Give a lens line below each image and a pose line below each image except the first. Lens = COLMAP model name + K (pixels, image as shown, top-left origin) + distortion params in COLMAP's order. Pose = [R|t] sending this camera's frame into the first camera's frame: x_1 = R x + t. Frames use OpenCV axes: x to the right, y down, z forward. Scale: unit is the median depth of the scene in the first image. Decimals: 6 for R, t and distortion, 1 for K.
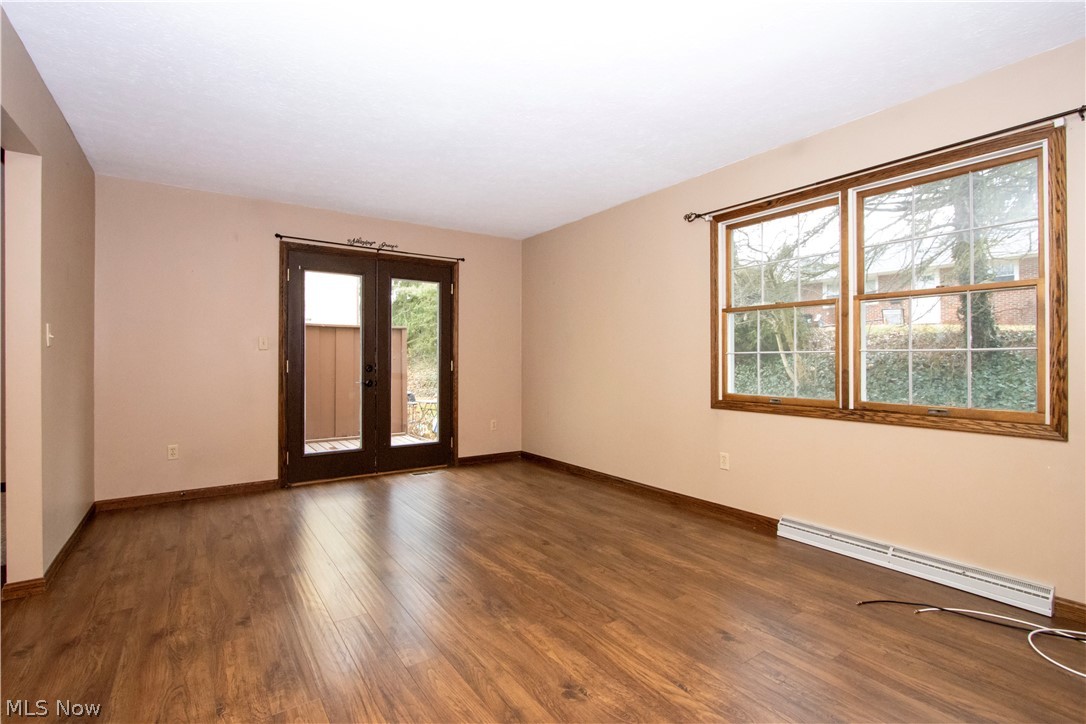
lens RADIAL K [[500.5, 0, 534.7], [0, 500.5, 360.3], [0, 0, 1]] dist [-0.018022, 0.001742]
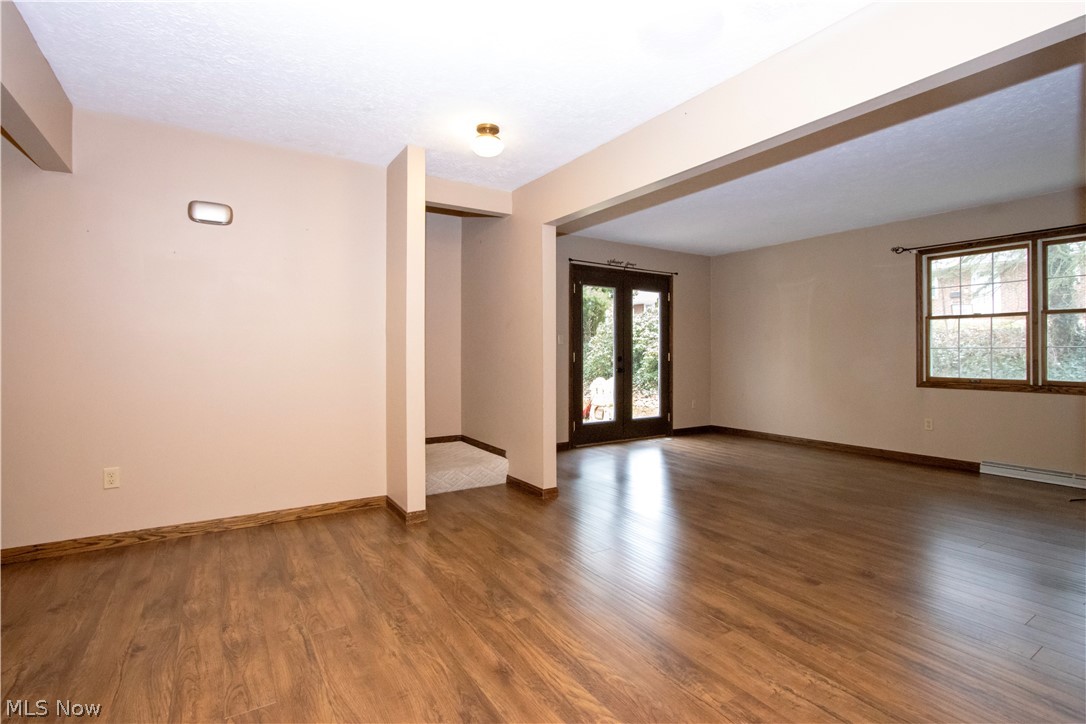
lens RADIAL K [[500.5, 0, 552.2], [0, 500.5, 350.9], [0, 0, 1]] dist [-0.018022, 0.001742]
pose [[0.999904, 0.000876, -0.013836, -0.537139], [-0.000922, 0.999994, -0.003321, -0.000225], [0.013833, 0.003333, 0.999899, -0.337113]]
